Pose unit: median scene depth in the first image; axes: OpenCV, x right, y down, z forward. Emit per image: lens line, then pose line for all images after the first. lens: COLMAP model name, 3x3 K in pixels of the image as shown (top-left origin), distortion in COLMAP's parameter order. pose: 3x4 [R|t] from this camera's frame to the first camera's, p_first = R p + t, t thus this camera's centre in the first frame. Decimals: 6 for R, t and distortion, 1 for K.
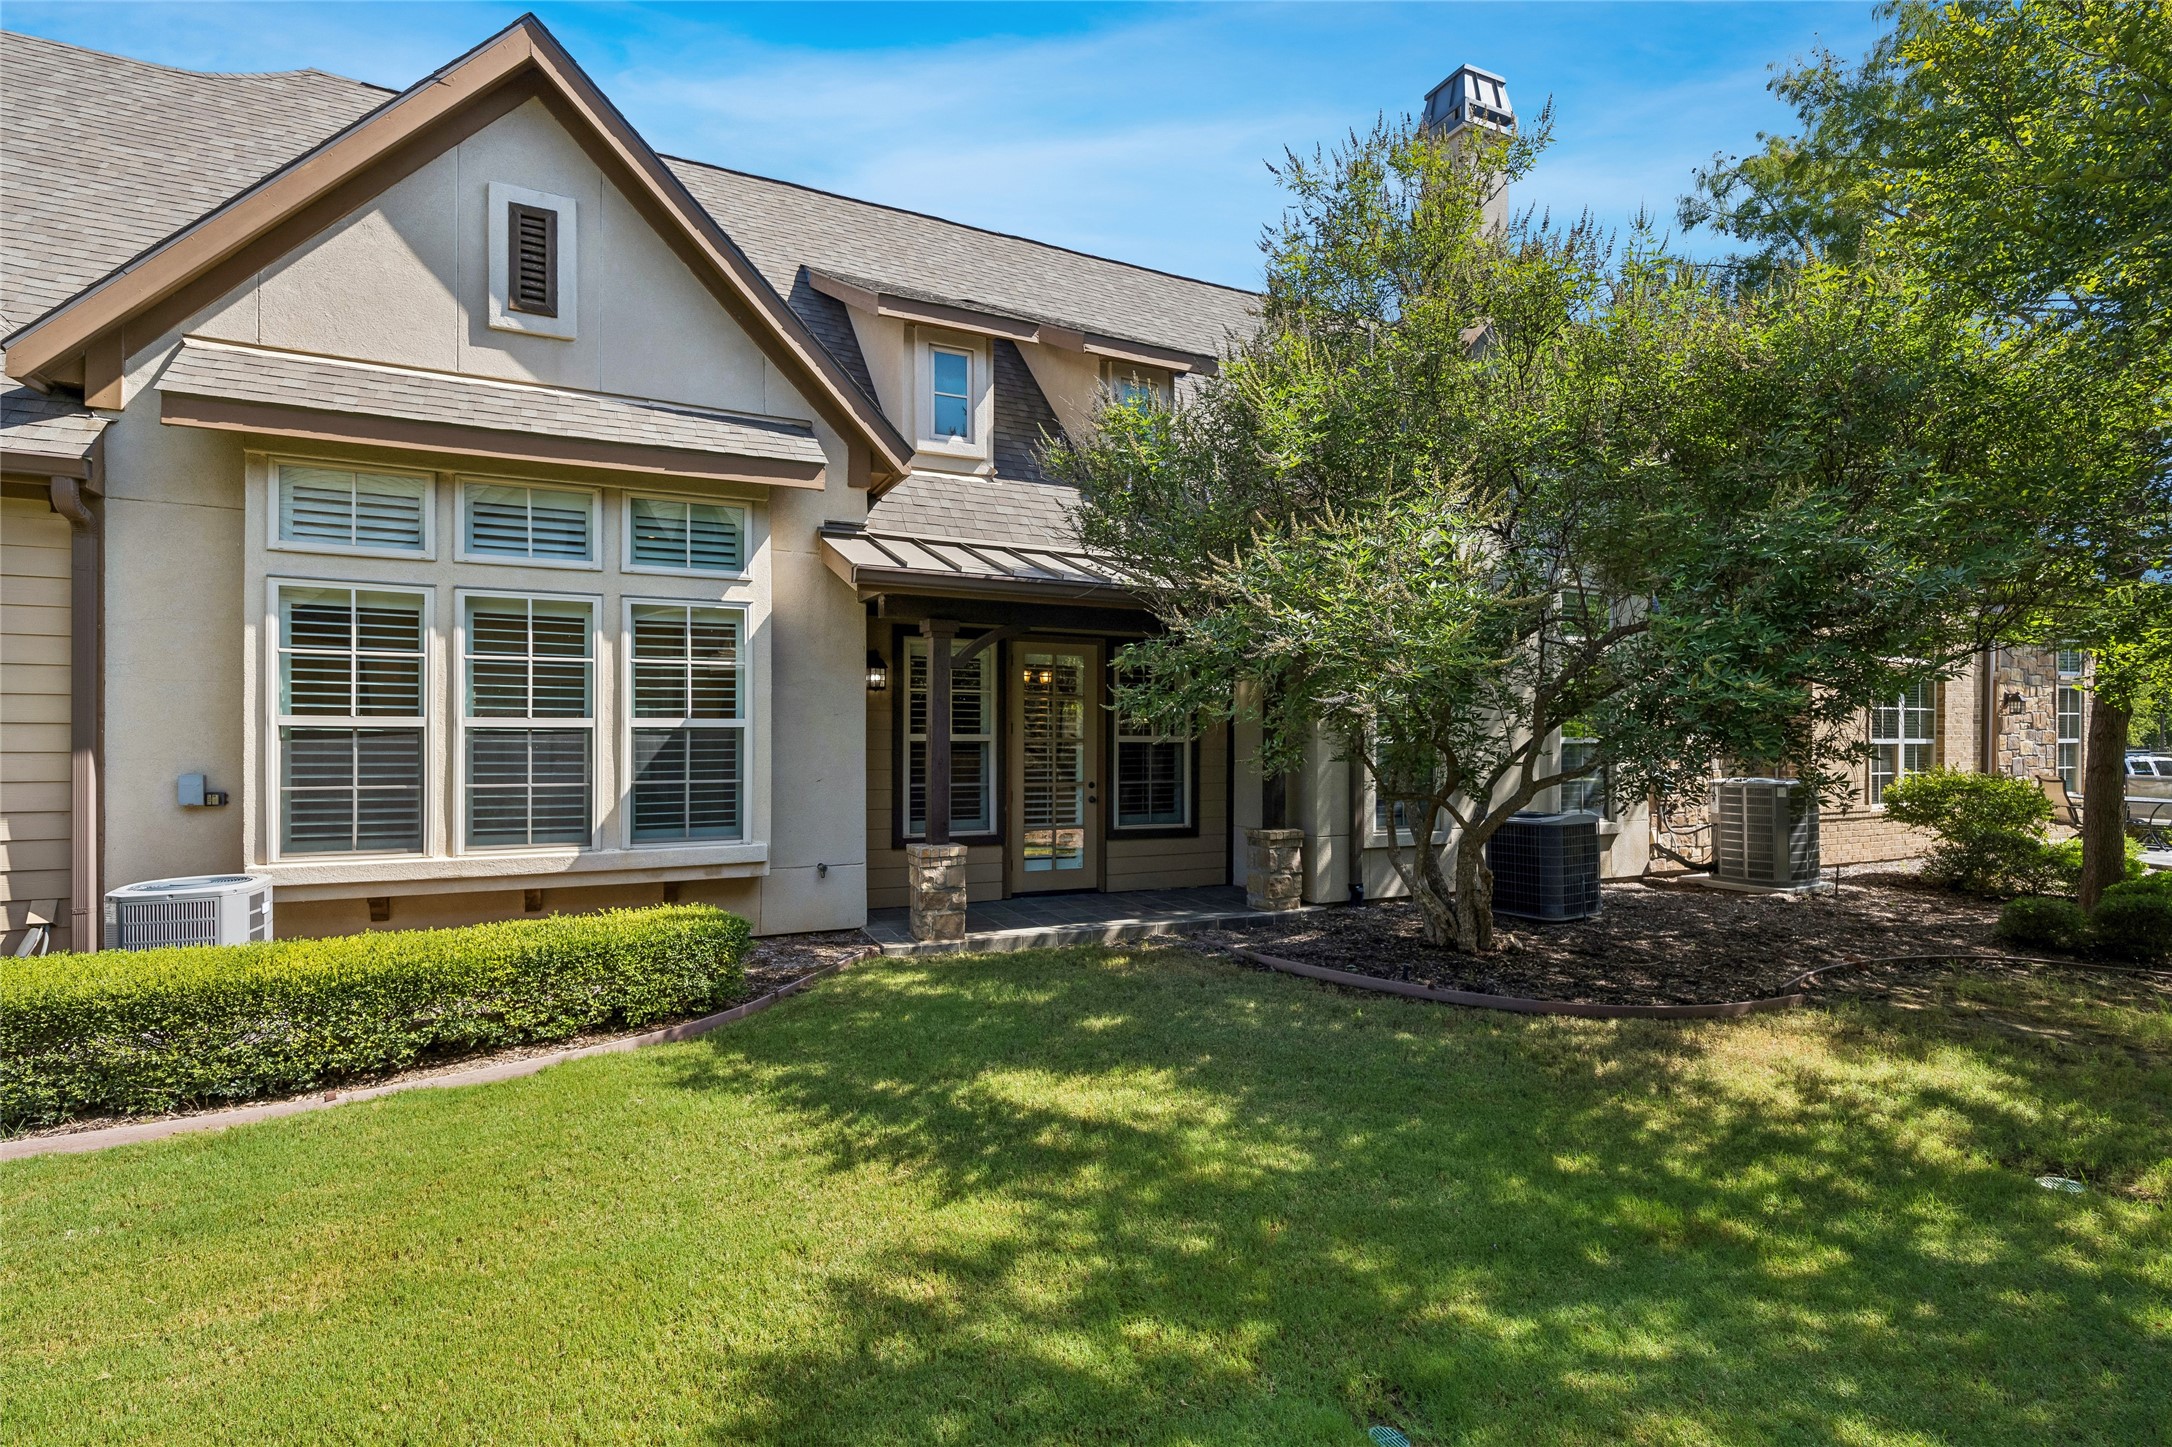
lens RADIAL K [[1064.6, 0, 1086.5], [0, 1064.6, 739.3], [0, 0, 1]] dist [-0.001068, -0.000059]
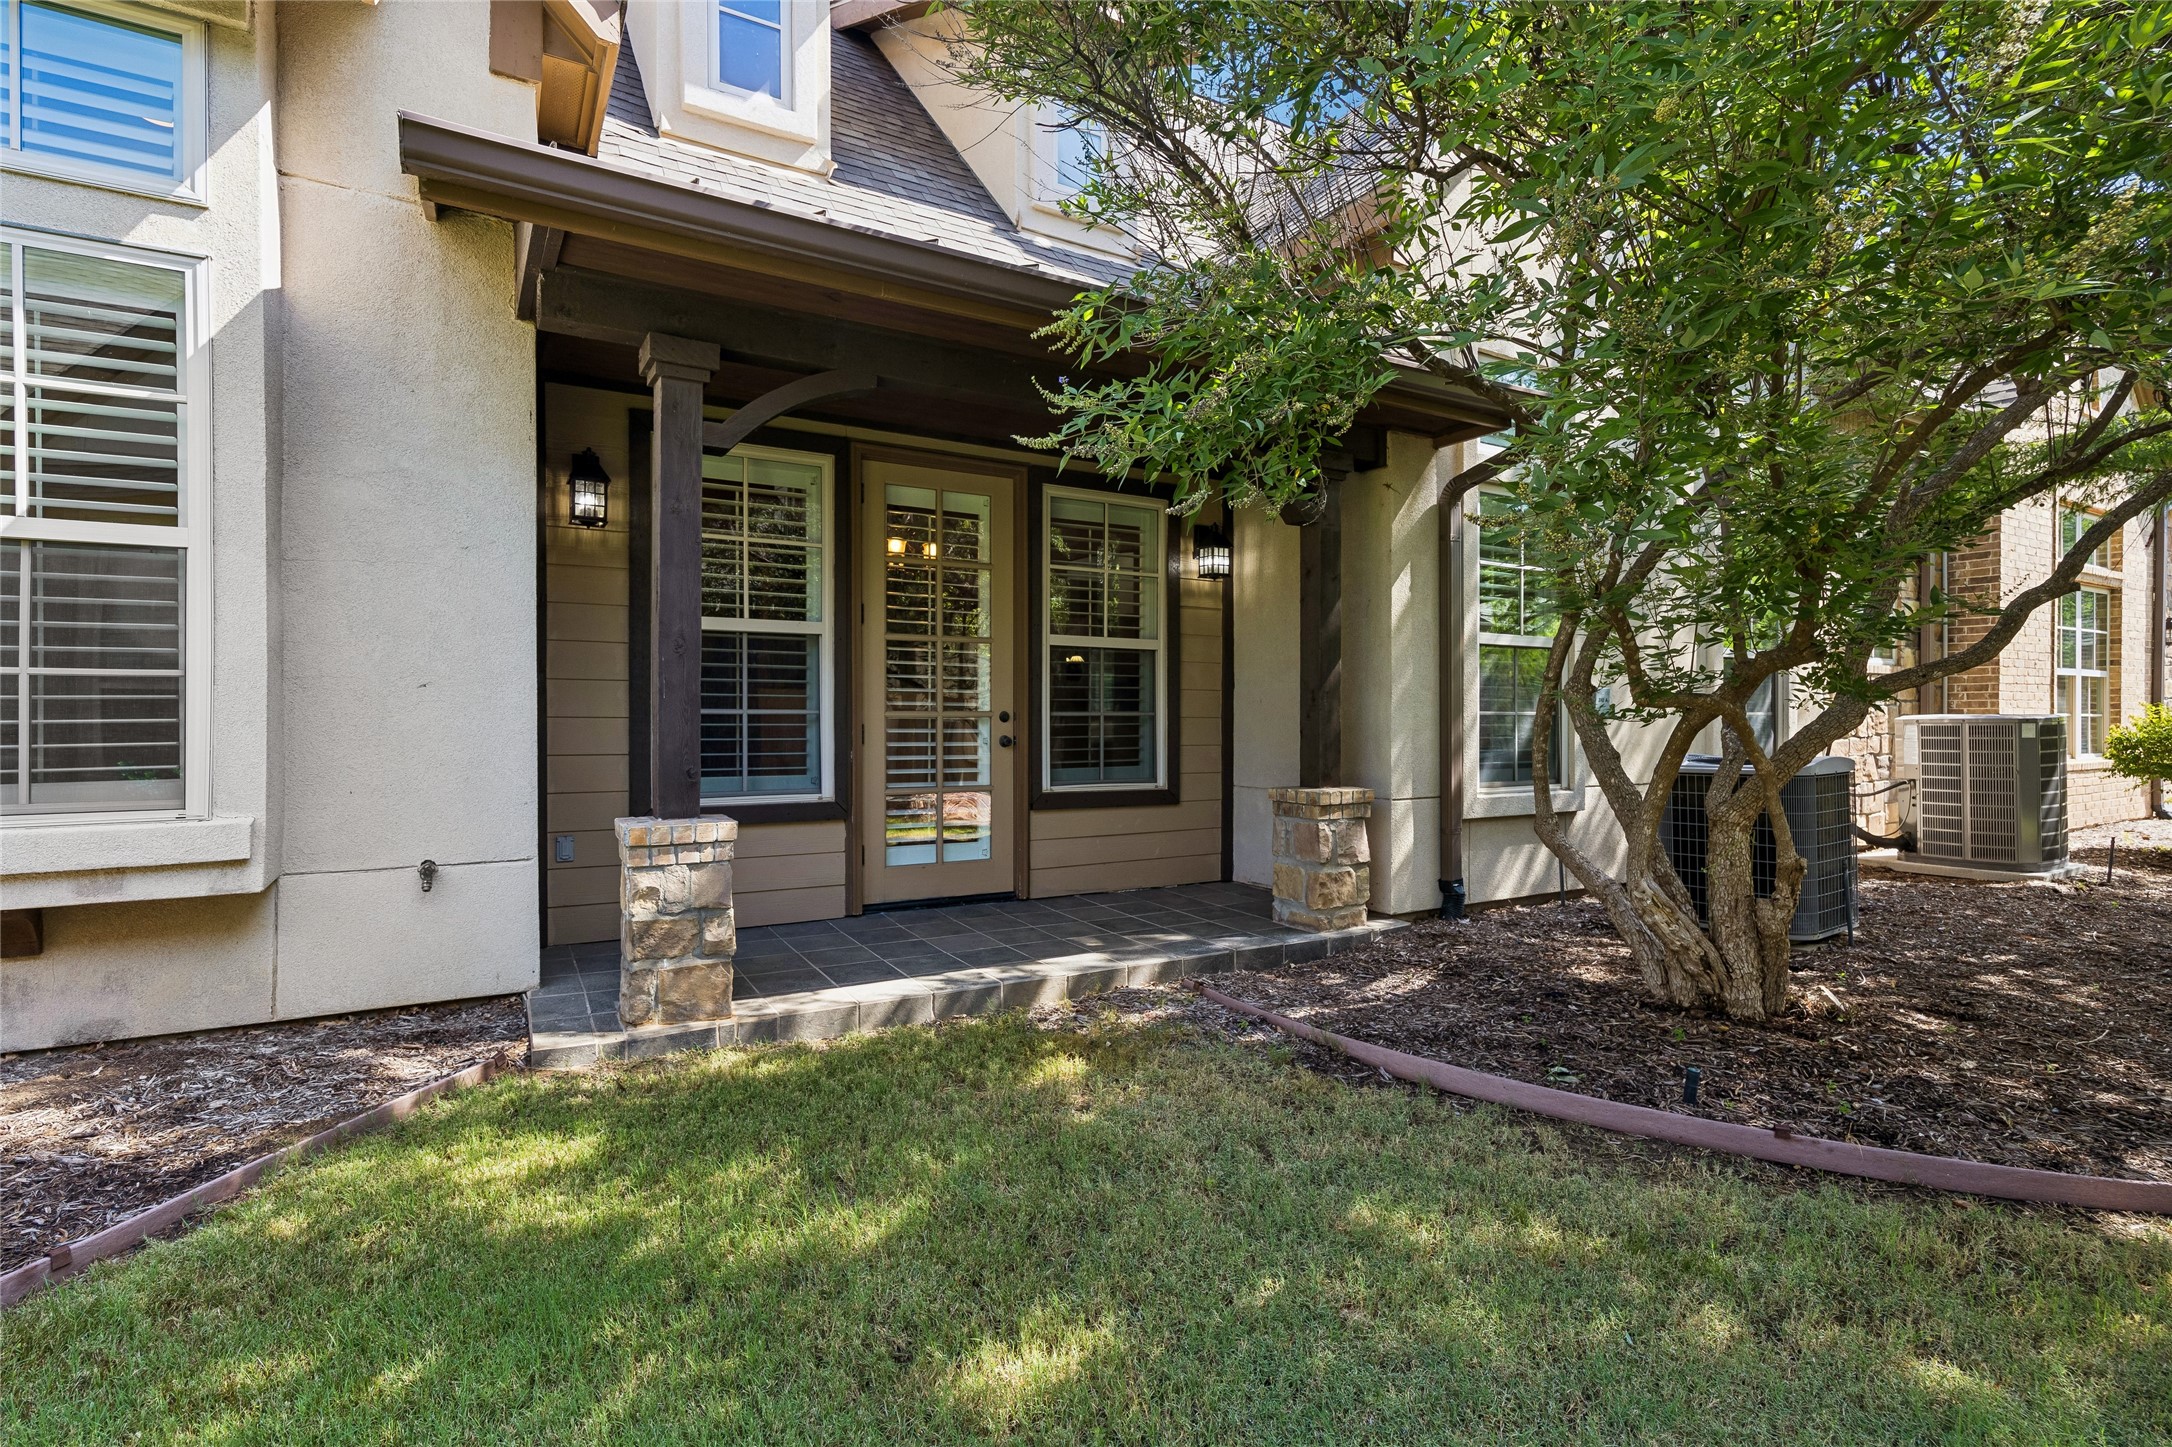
lens RADIAL K [[1064.5, 0, 1072.1], [0, 1064.5, 711.1], [0, 0, 1]] dist [-0.003788, -0.000306]
pose [[0.997877, -0.003436, 0.065029, 0.003983], [0.003817, 0.999976, -0.005736, 0.045865], [-0.065008, 0.005973, 0.997867, 0.435072]]
